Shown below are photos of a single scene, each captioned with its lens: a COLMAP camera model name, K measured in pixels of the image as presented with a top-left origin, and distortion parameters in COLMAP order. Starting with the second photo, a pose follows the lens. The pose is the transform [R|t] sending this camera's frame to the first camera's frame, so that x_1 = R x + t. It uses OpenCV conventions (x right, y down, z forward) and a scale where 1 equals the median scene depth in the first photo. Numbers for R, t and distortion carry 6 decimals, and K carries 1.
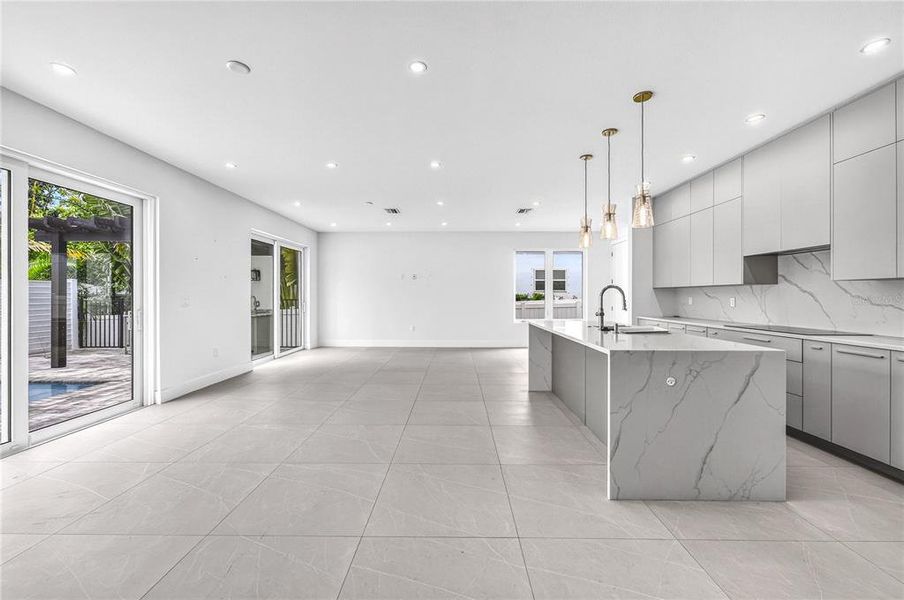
lens RADIAL K [[359.9, 0, 454.8], [0, 359.9, 297.3], [0, 0, 1]] dist [-0.002350, -0.000706]
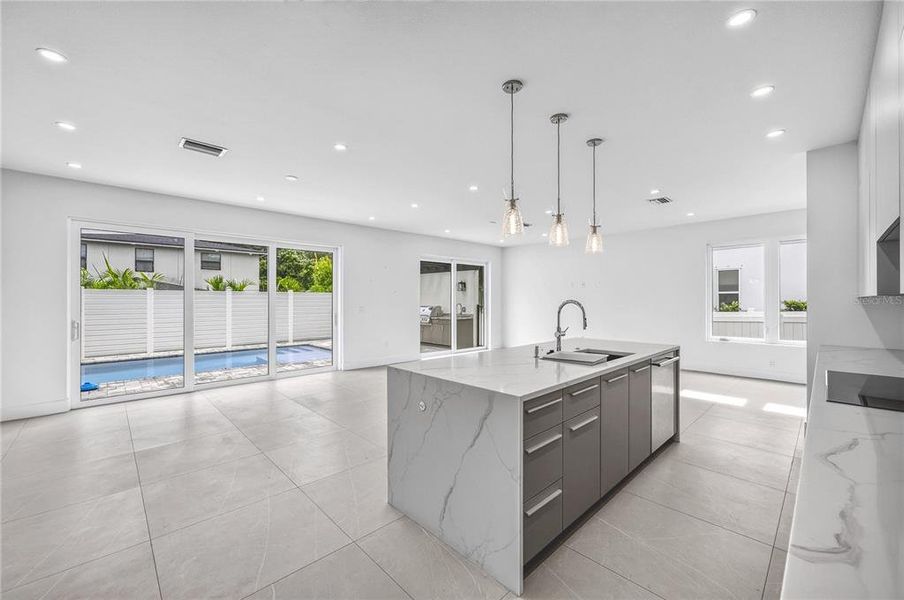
lens RADIAL K [[359.9, 0, 451.0], [0, 359.9, 300.8], [0, 0, 1]] dist [-0.002350, -0.000706]
pose [[0.705964, 0.001297, -0.708246, 0.828219], [-0.001844, 0.999998, -0.000006, -0.031436], [0.708245, 0.001310, 0.705965, 0.224335]]
